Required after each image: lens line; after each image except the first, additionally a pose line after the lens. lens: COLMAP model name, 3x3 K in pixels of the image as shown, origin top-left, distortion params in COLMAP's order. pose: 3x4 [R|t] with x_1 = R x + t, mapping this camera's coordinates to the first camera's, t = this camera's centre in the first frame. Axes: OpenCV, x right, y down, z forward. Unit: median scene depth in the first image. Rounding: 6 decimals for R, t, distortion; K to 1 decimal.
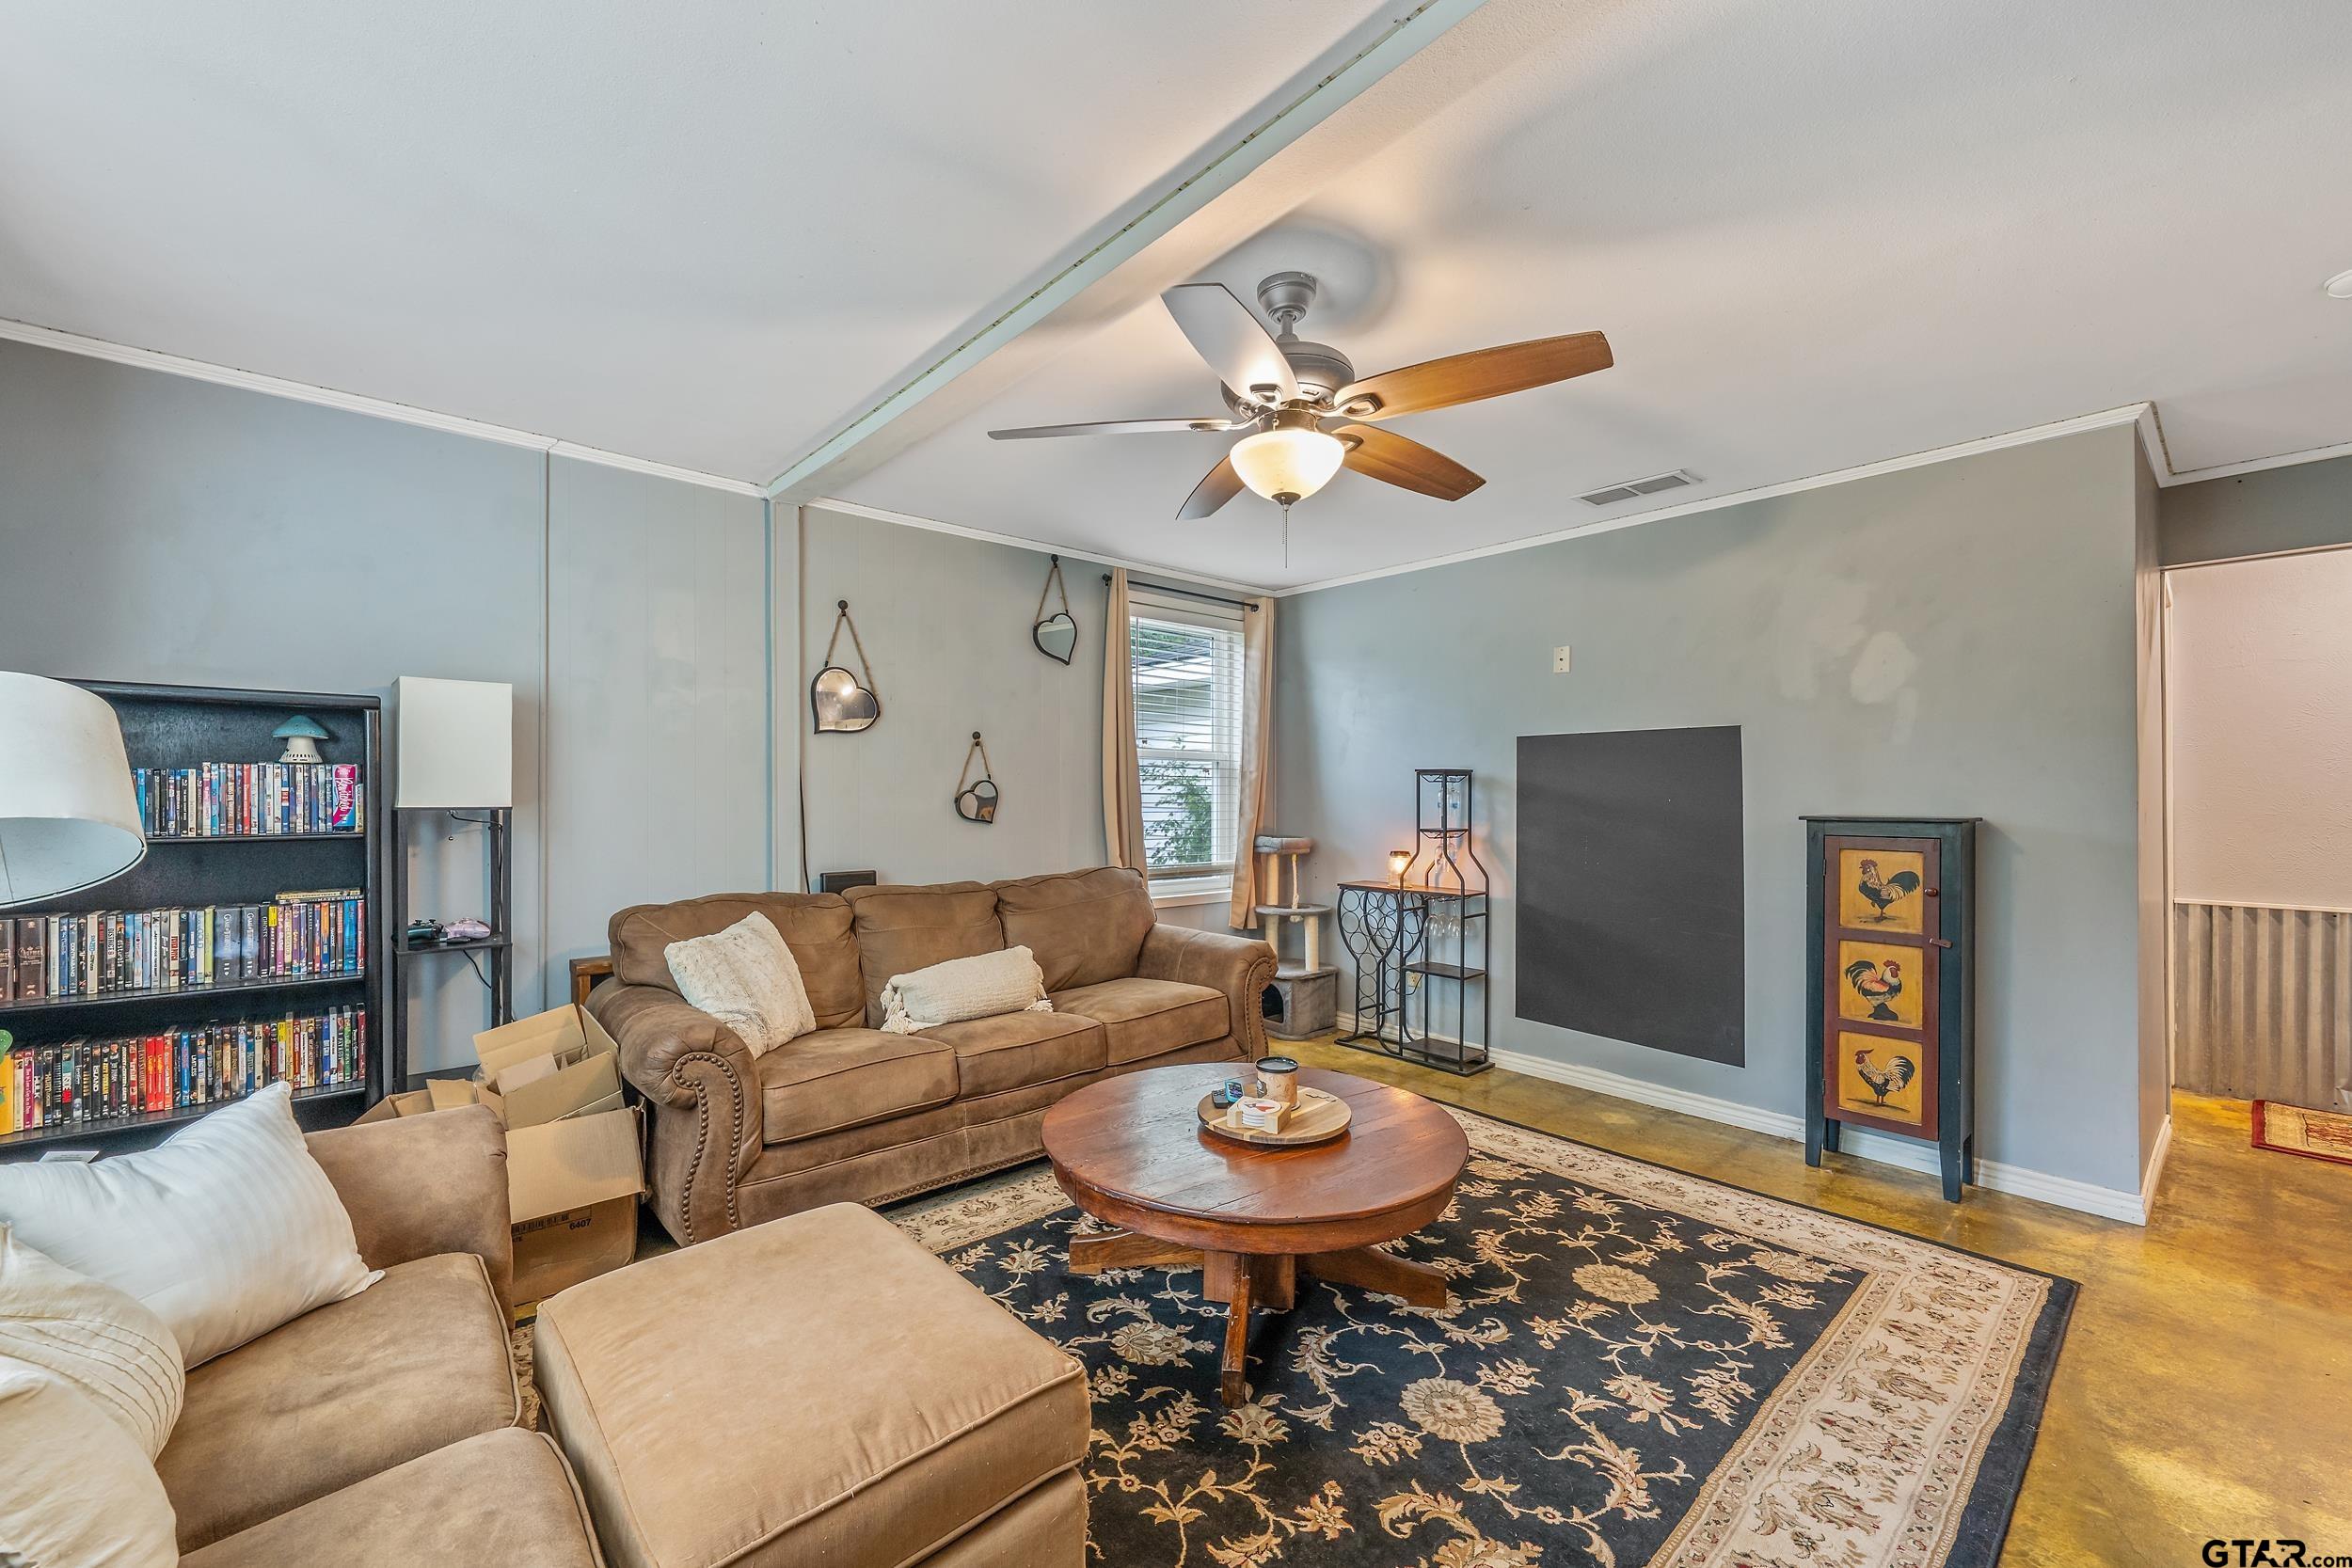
lens RADIAL K [[930.9, 0, 1178.5], [0, 930.9, 796.5], [0, 0, 1]] dist [-0.001528, -0.000111]
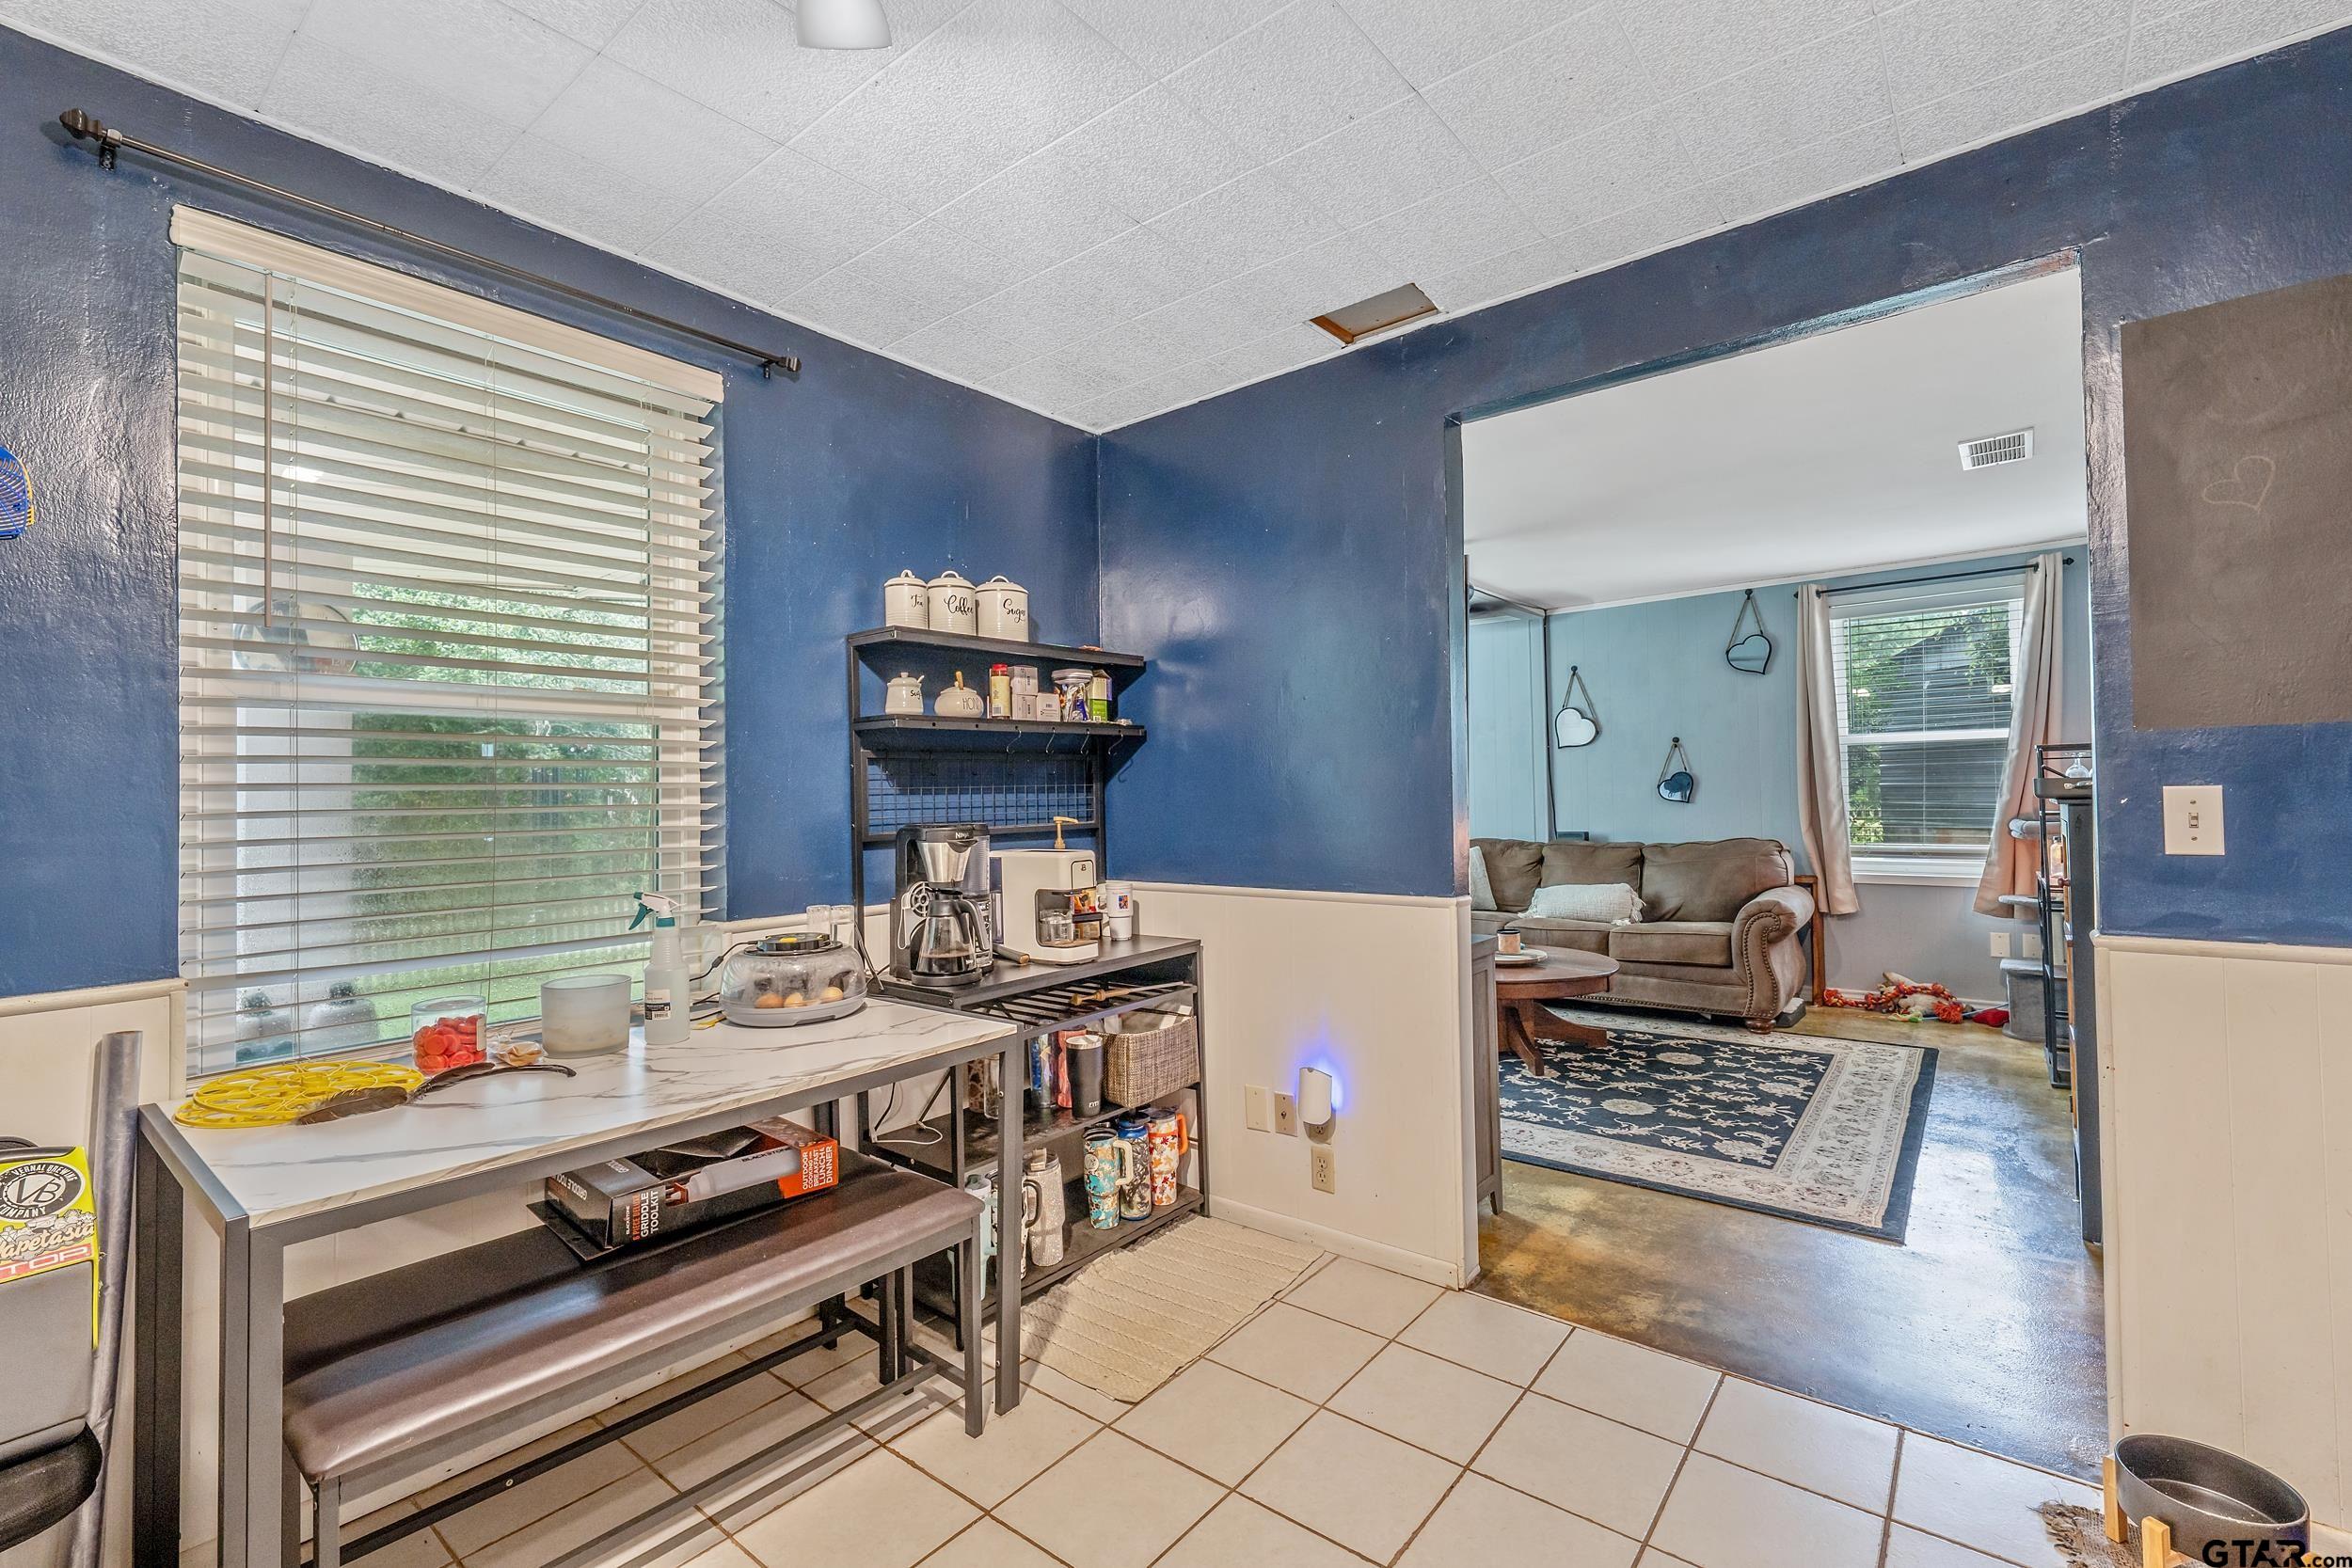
lens RADIAL K [[1017.7, 0, 1170.8], [0, 1017.7, 780.3], [0, 0, 1]] dist [-0.000015, -0.000065]
pose [[0.162375, -0.018943, -0.986547, 2.233748], [0.019576, 0.999681, -0.015974, 0.008039], [0.986535, -0.016719, 0.162694, 0.012959]]
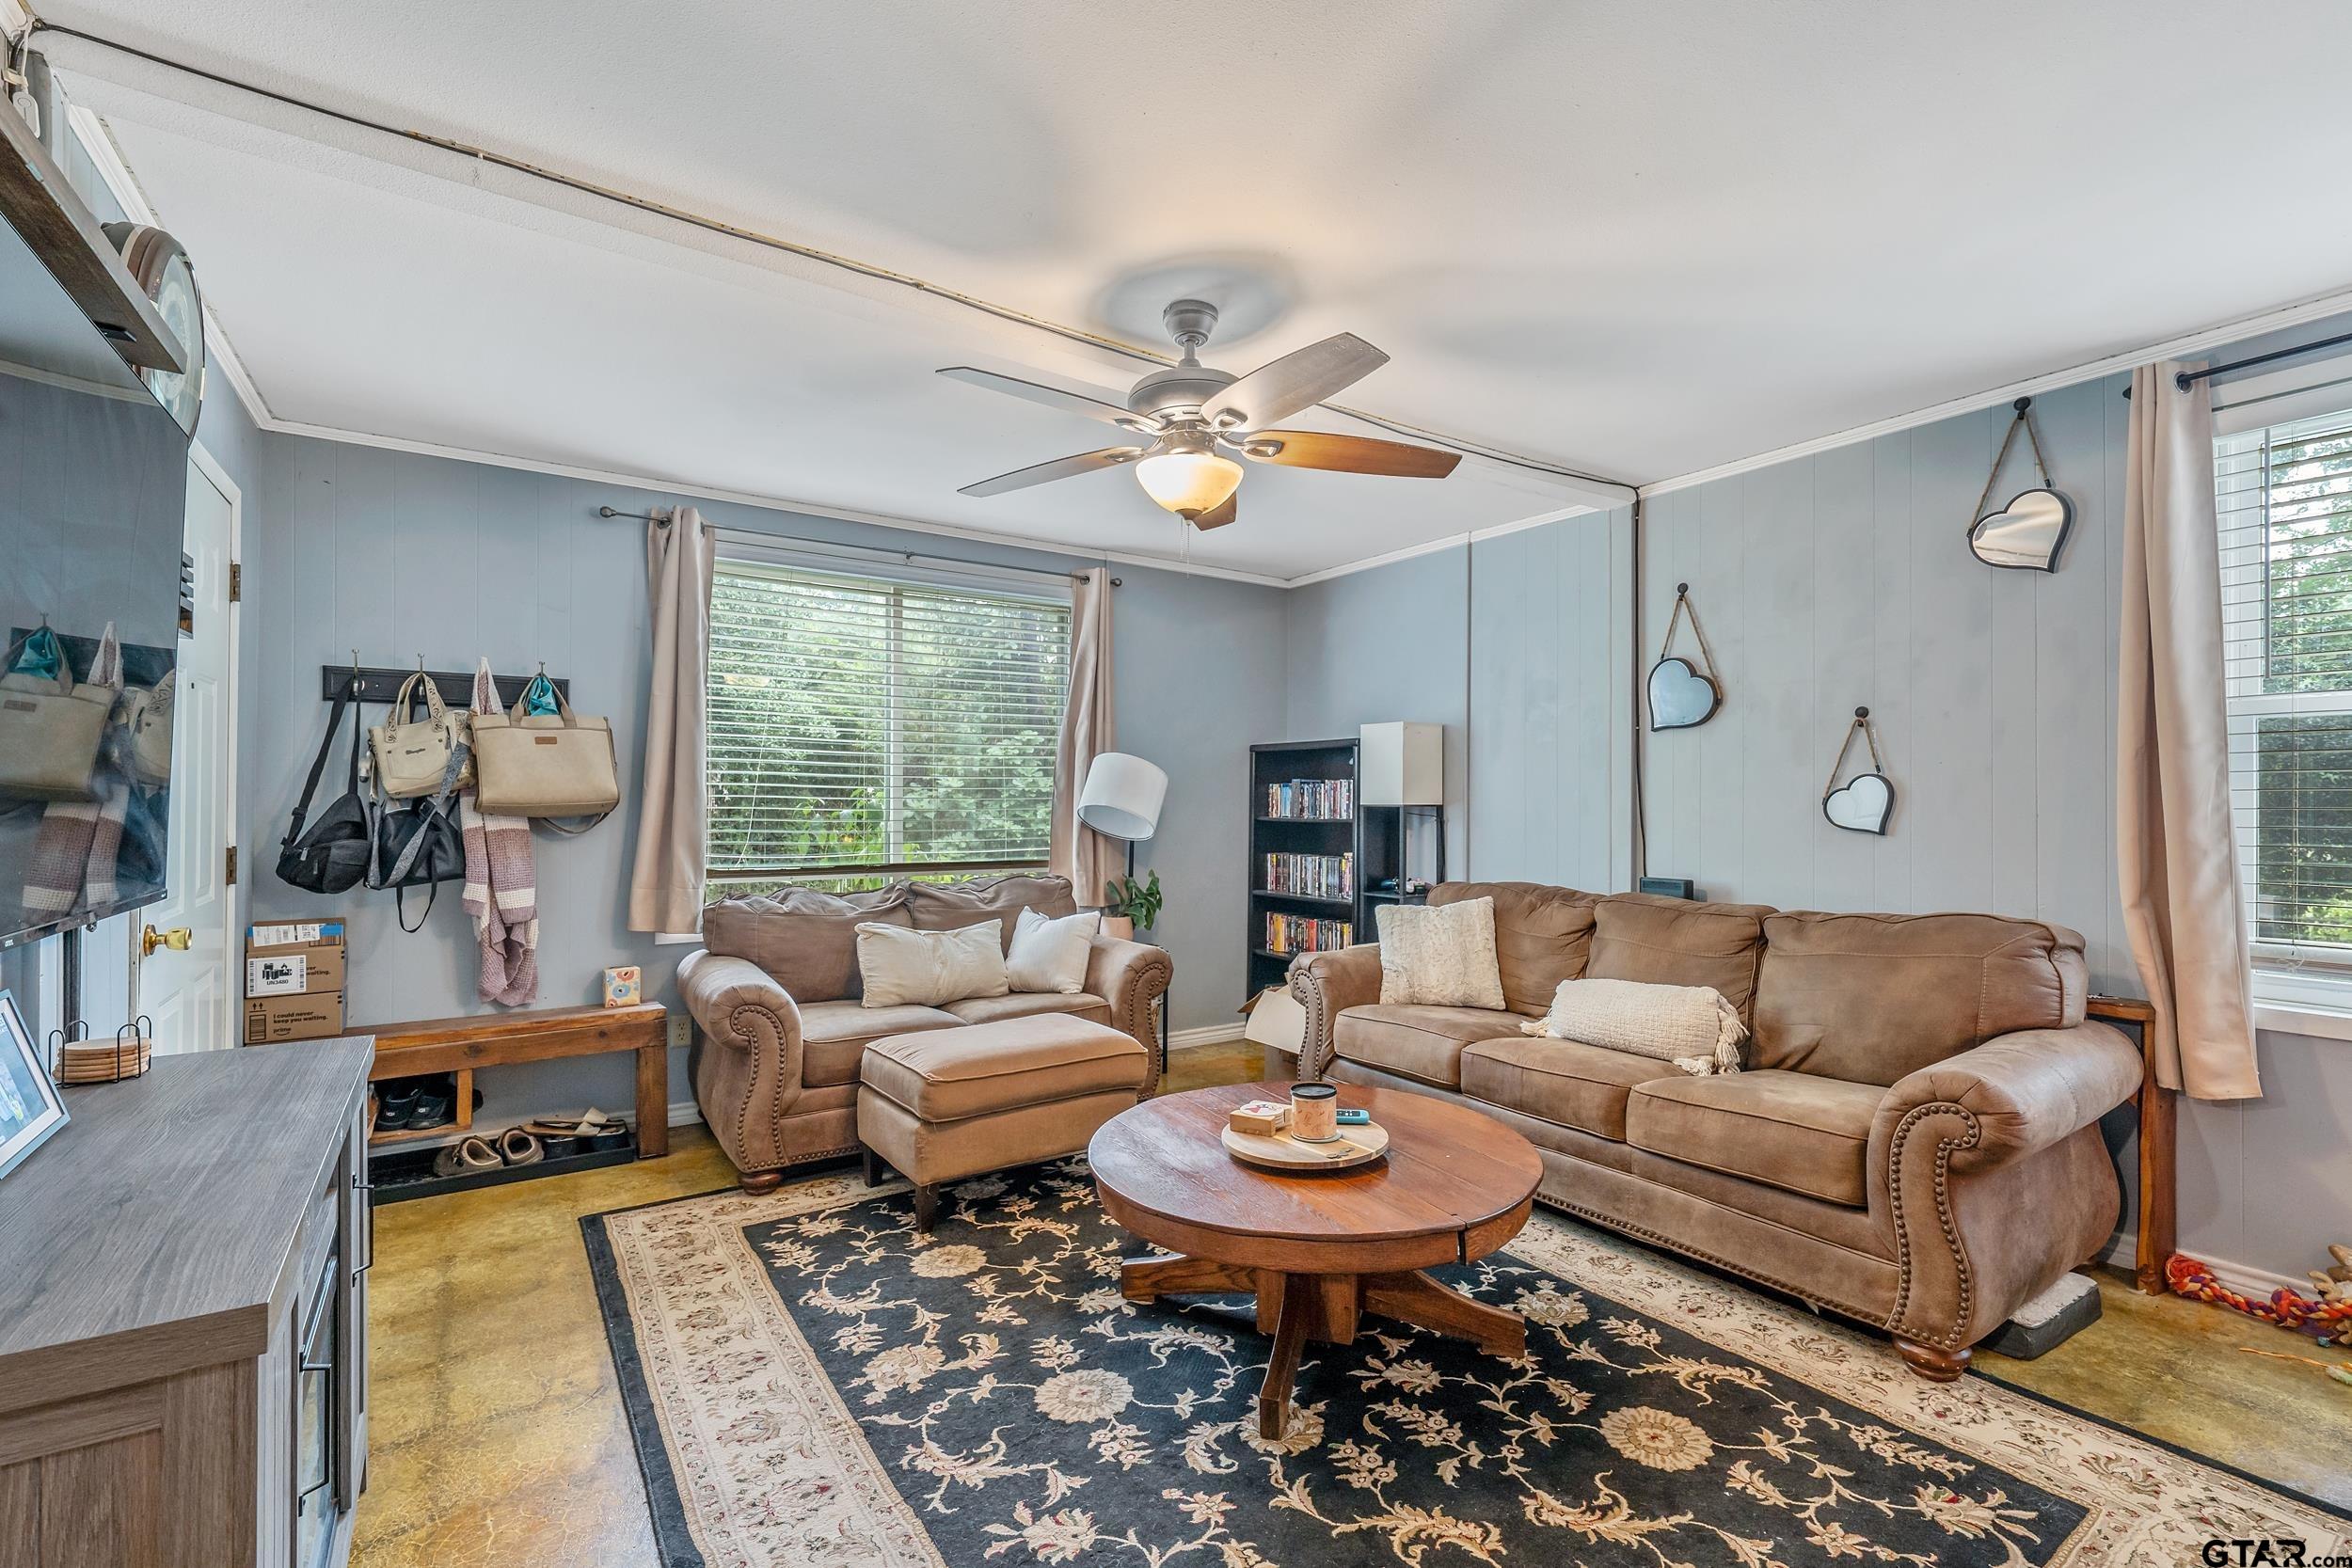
lens RADIAL K [[1046.7, 0, 1176.1], [0, 1046.7, 795.6], [0, 0, 1]] dist [0.001884, 0.000379]
pose [[-0.134260, -0.004983, -0.990934, 1.269694], [-0.000513, 0.999988, -0.004959, 0.006630], [0.990946, -0.000157, -0.134261, 1.120442]]
